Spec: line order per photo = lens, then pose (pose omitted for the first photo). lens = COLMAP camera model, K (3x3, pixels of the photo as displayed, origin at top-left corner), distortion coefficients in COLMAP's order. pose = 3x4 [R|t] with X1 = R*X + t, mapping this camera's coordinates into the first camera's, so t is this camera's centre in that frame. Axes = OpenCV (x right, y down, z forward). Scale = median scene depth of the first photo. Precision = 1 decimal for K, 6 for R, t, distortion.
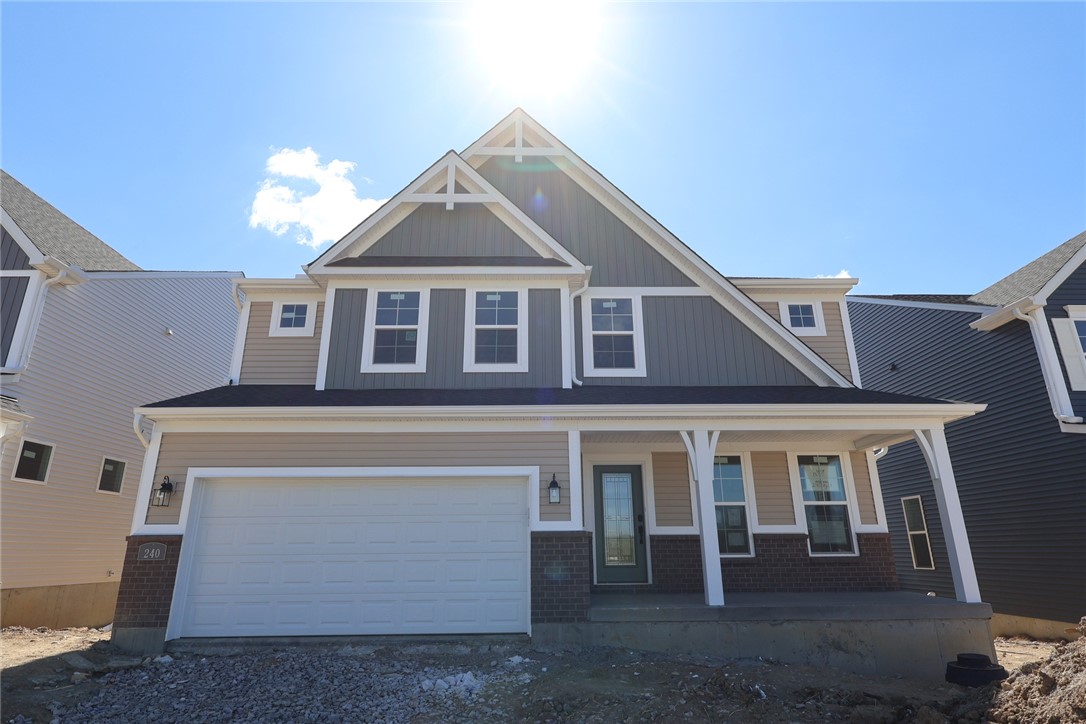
lens RADIAL K [[595.3, 0, 543.0], [0, 595.3, 362.0], [0, 0, 1]] dist [0.001020, 0.000513]
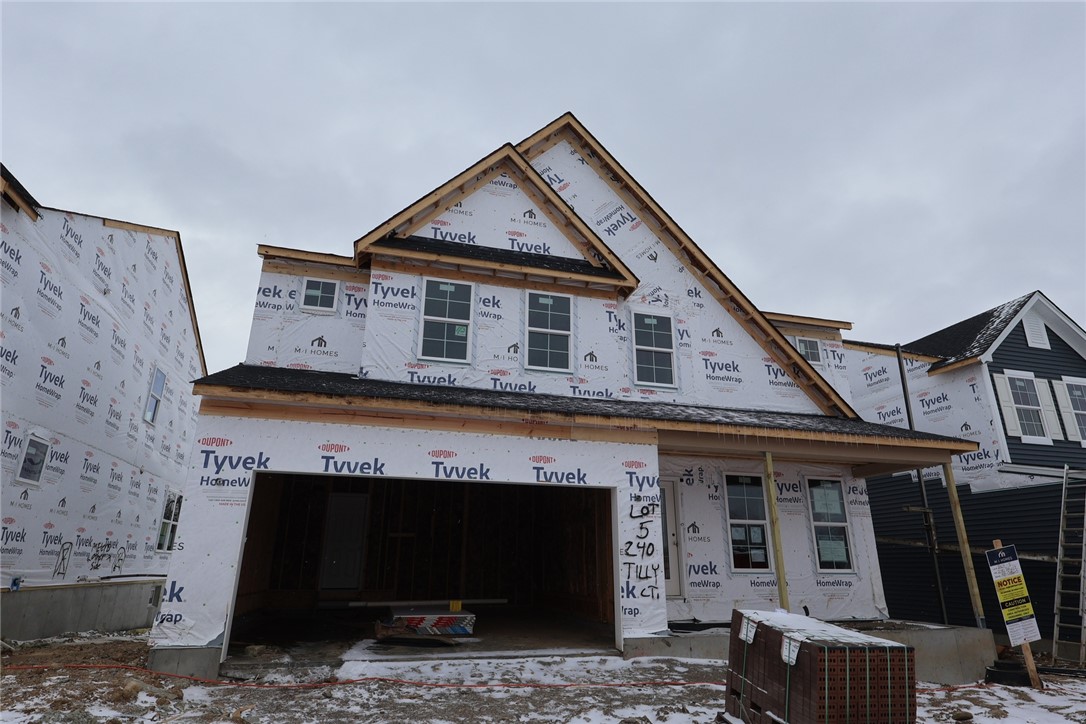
lens RADIAL K [[603.4, 0, 543.0], [0, 603.4, 362.0], [0, 0, 1]] dist [0.001649, 0.001132]
pose [[0.968102, 0.095408, 0.231679, -0.316017], [-0.092001, 0.995433, -0.025494, 0.017559], [-0.233053, 0.003366, 0.972458, 0.044721]]
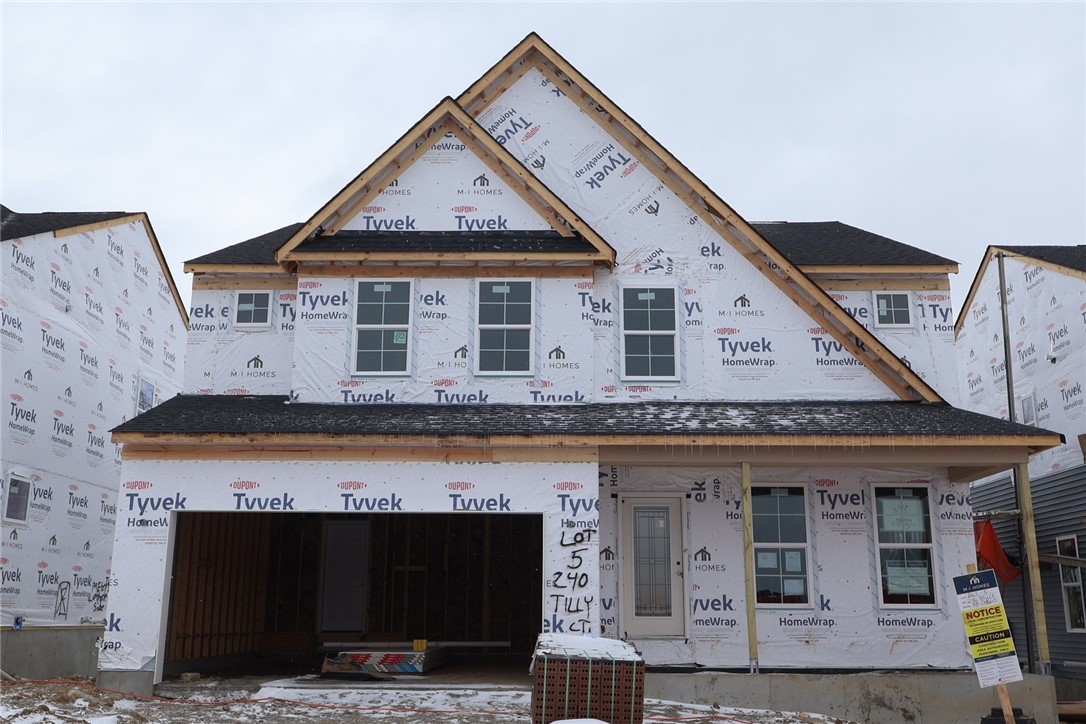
lens RADIAL K [[1046.6, 0, 543.0], [0, 1046.6, 362.0], [0, 0, 1]] dist [0.008700, -0.004253]
pose [[0.999304, 0.005048, -0.036950, 0.027195], [-0.002305, 0.997261, 0.073921, -0.118214], [0.037222, -0.073784, 0.996579, -0.428599]]
